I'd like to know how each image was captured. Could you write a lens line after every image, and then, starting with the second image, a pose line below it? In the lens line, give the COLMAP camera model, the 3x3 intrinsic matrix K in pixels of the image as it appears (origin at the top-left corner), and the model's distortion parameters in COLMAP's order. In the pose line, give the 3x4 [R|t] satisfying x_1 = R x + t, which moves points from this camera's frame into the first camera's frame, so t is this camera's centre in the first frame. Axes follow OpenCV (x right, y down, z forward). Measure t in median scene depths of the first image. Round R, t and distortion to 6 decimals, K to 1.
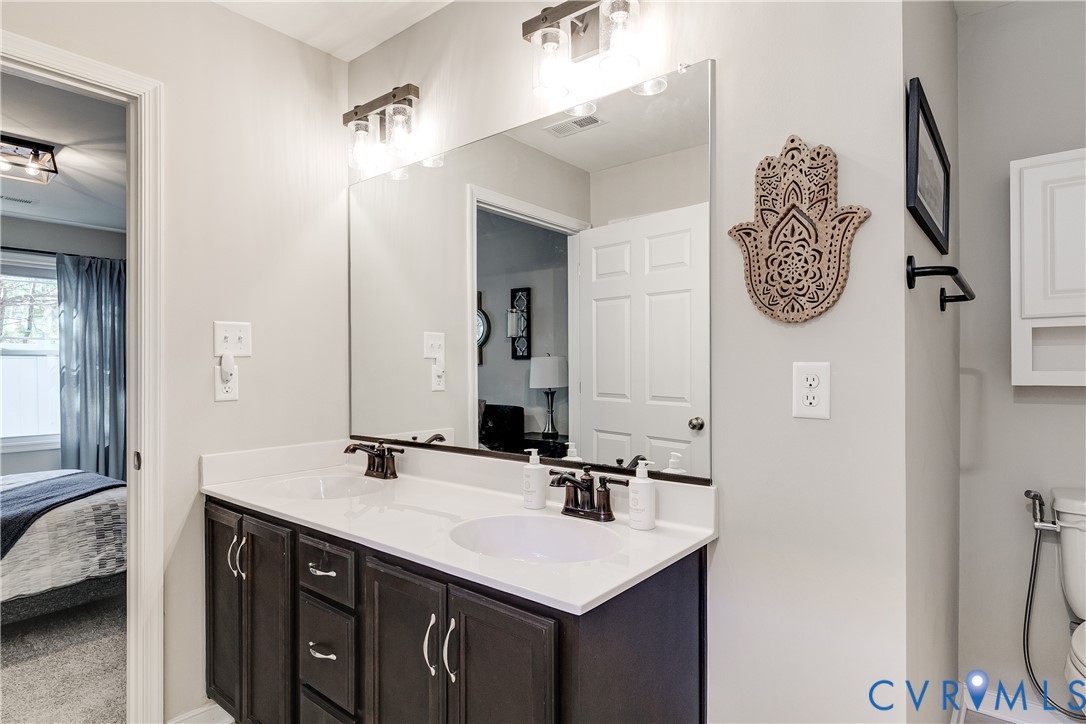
lens RADIAL K [[555.9, 0, 548.7], [0, 555.9, 374.4], [0, 0, 1]] dist [0.001203, 0.000347]
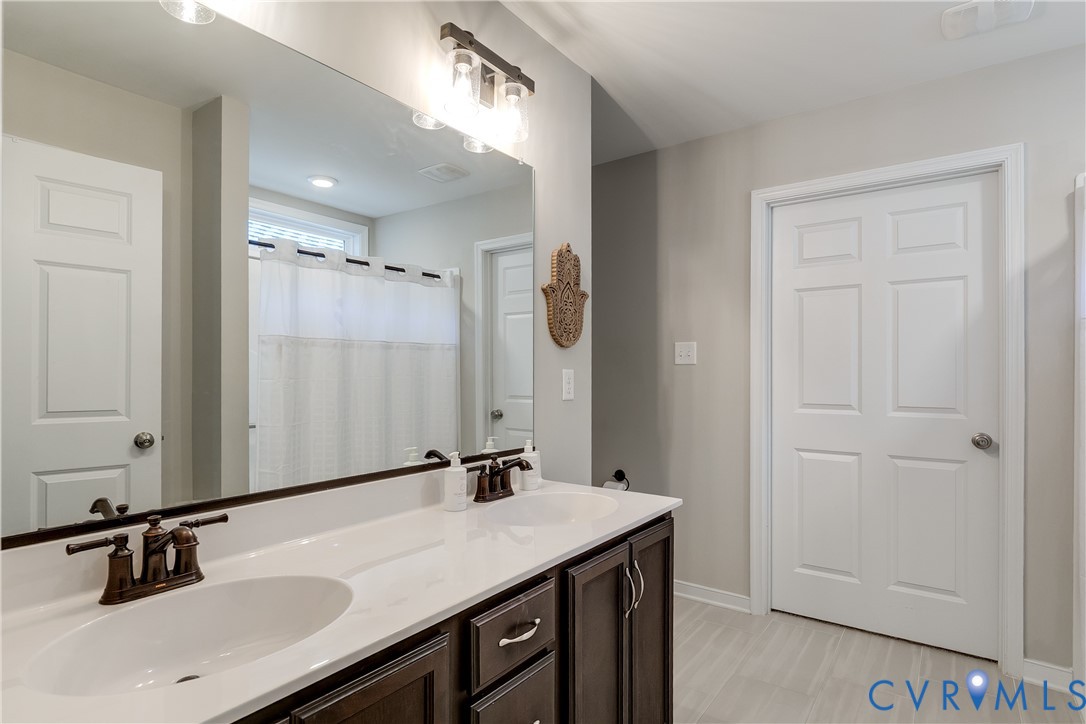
lens RADIAL K [[610.0, 0, 543.0], [0, 610.0, 362.0], [0, 0, 1]] dist [0.044723, 0.000132]
pose [[-0.057322, 0.021746, 0.998119, -1.483030], [0.003354, 0.999761, -0.021589, -0.004416], [-0.998350, 0.002111, -0.057381, 1.172005]]
